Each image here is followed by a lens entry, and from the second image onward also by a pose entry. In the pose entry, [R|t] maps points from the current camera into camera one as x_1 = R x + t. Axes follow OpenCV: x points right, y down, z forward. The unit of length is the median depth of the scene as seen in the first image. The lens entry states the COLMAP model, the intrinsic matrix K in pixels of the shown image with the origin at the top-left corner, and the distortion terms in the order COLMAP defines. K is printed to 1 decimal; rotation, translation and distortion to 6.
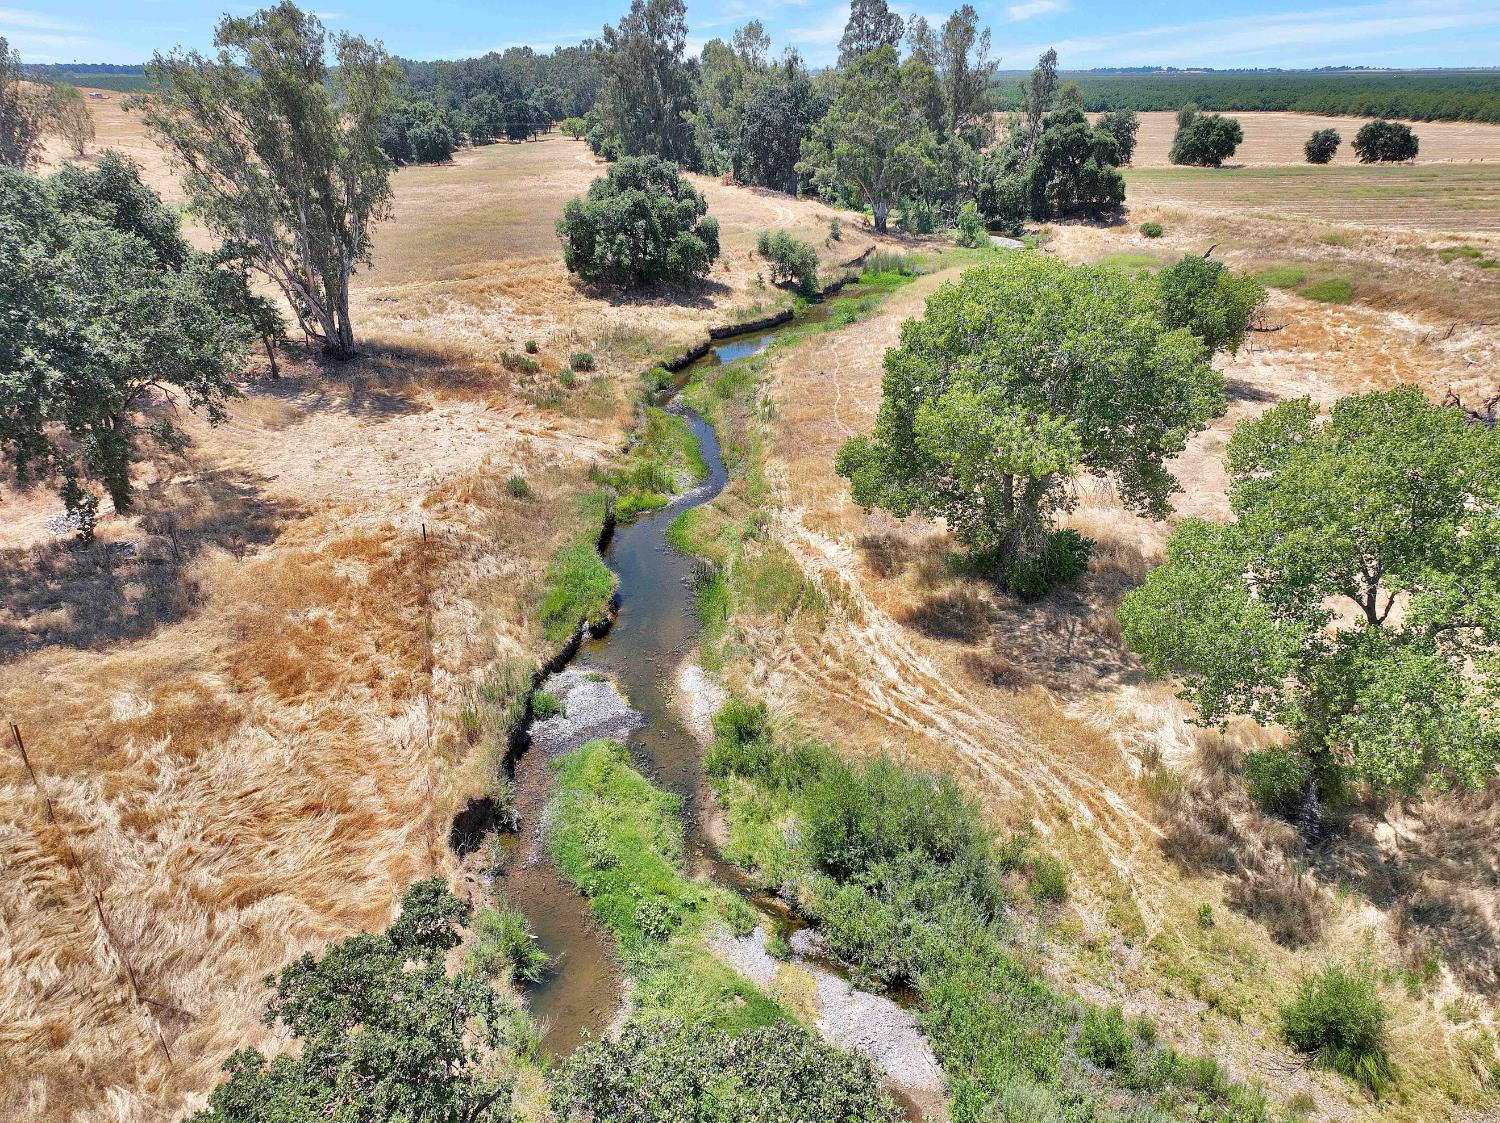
lens RADIAL K [[1053.4, 0, 753.2], [0, 1053.4, 535.7], [0, 0, 1]] dist [-0.000865, 0.014226]
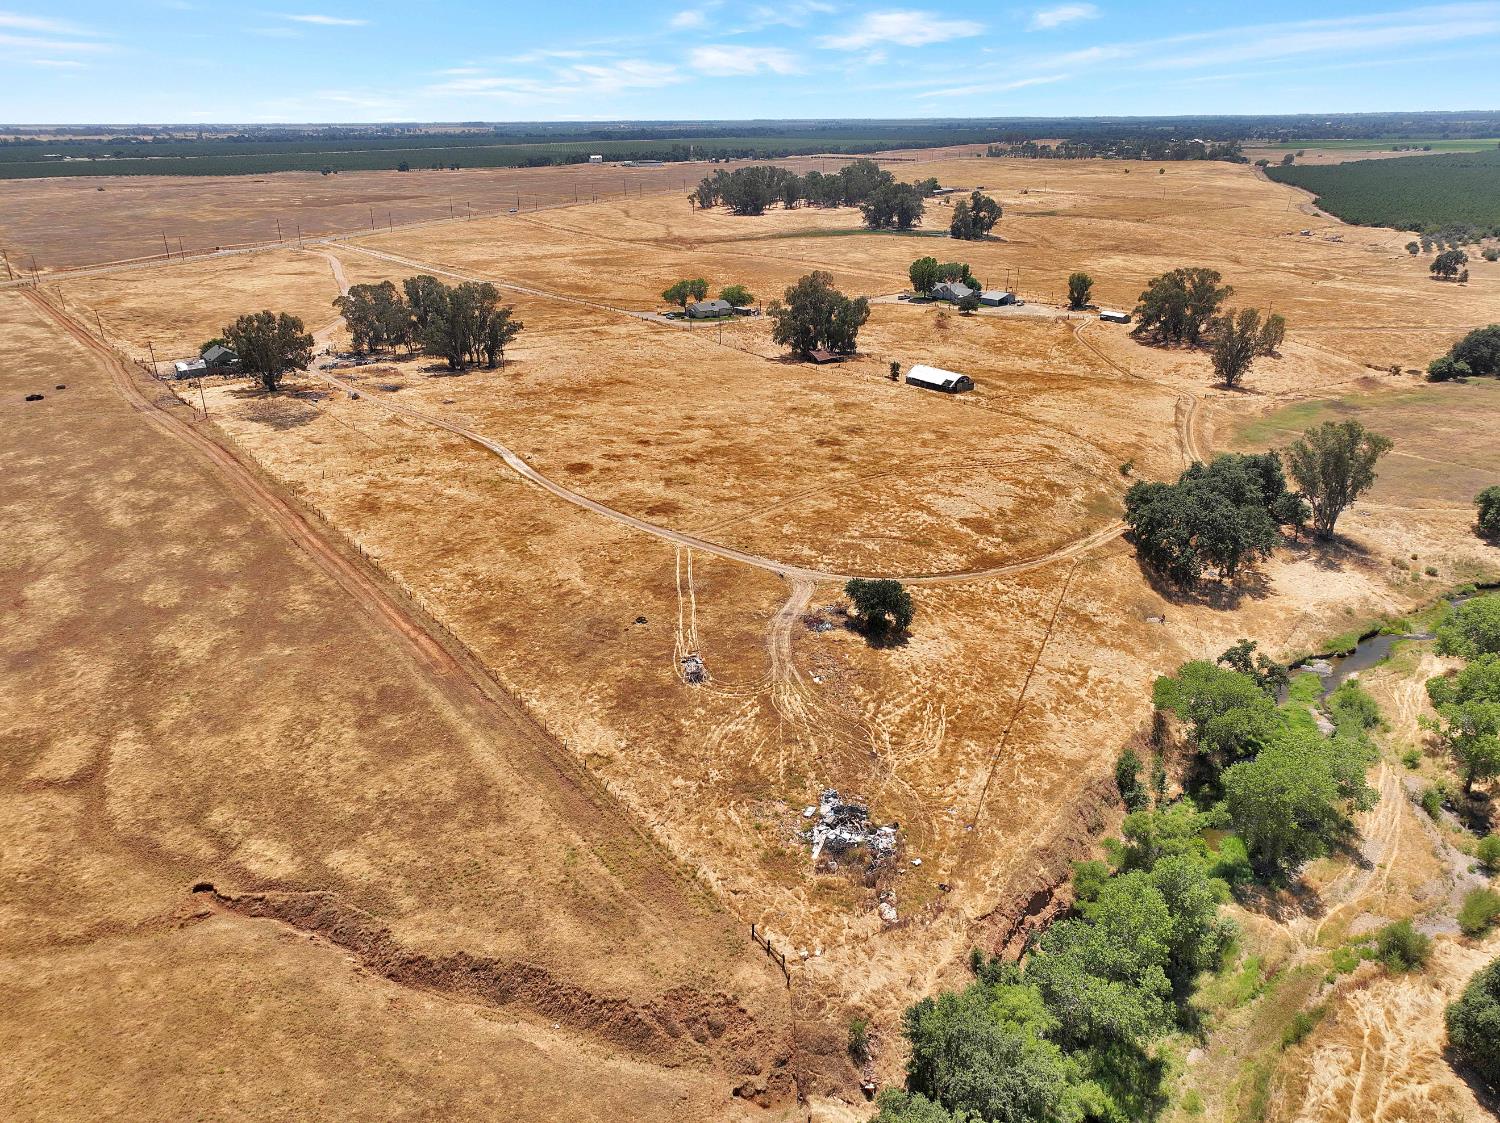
lens RADIAL K [[1053.4, 0, 753.2], [0, 1053.4, 535.7], [0, 0, 1]] dist [-0.000865, 0.014226]
pose [[0.549845, 0.301950, -0.778779, 1.227126], [-0.323362, 0.936619, 0.134843, -0.111059], [0.770135, 0.177684, 0.612634, -2.401117]]
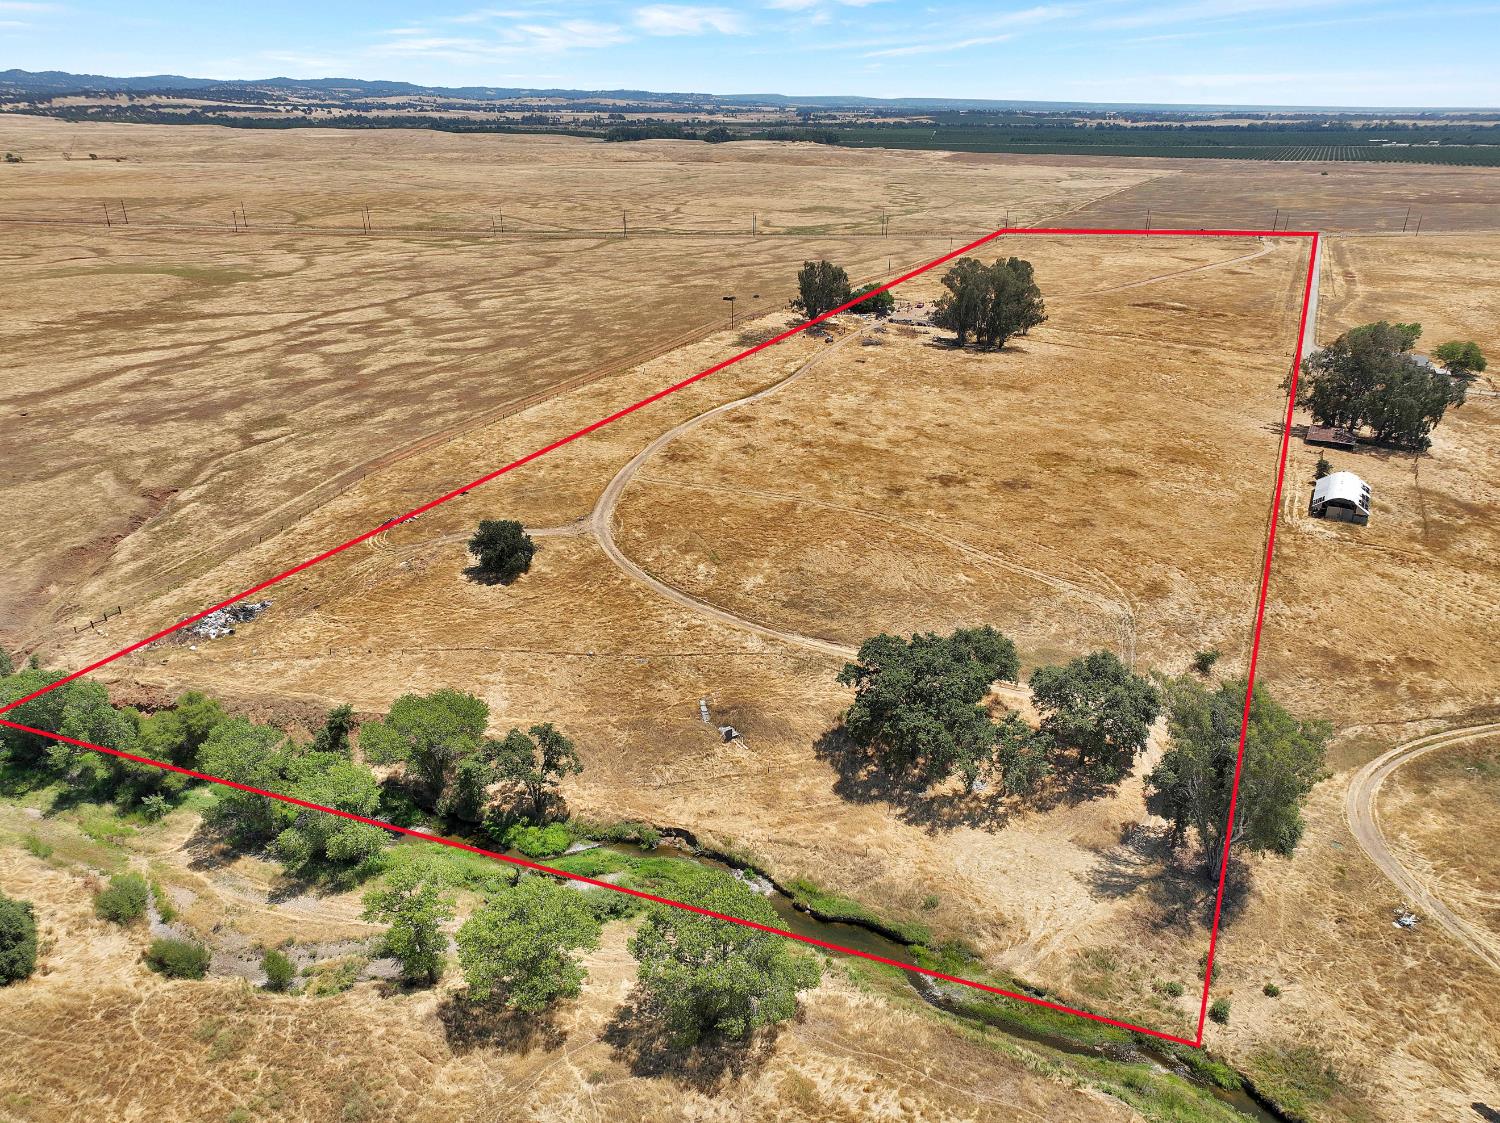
lens RADIAL K [[1053.4, 0, 753.2], [0, 1053.4, 535.7], [0, 0, 1]] dist [-0.000865, 0.014226]
pose [[-0.517895, 0.319203, -0.793659, 1.365669], [-0.347168, 0.769509, 0.536032, -1.604513], [0.781831, 0.553141, -0.287708, 1.017408]]
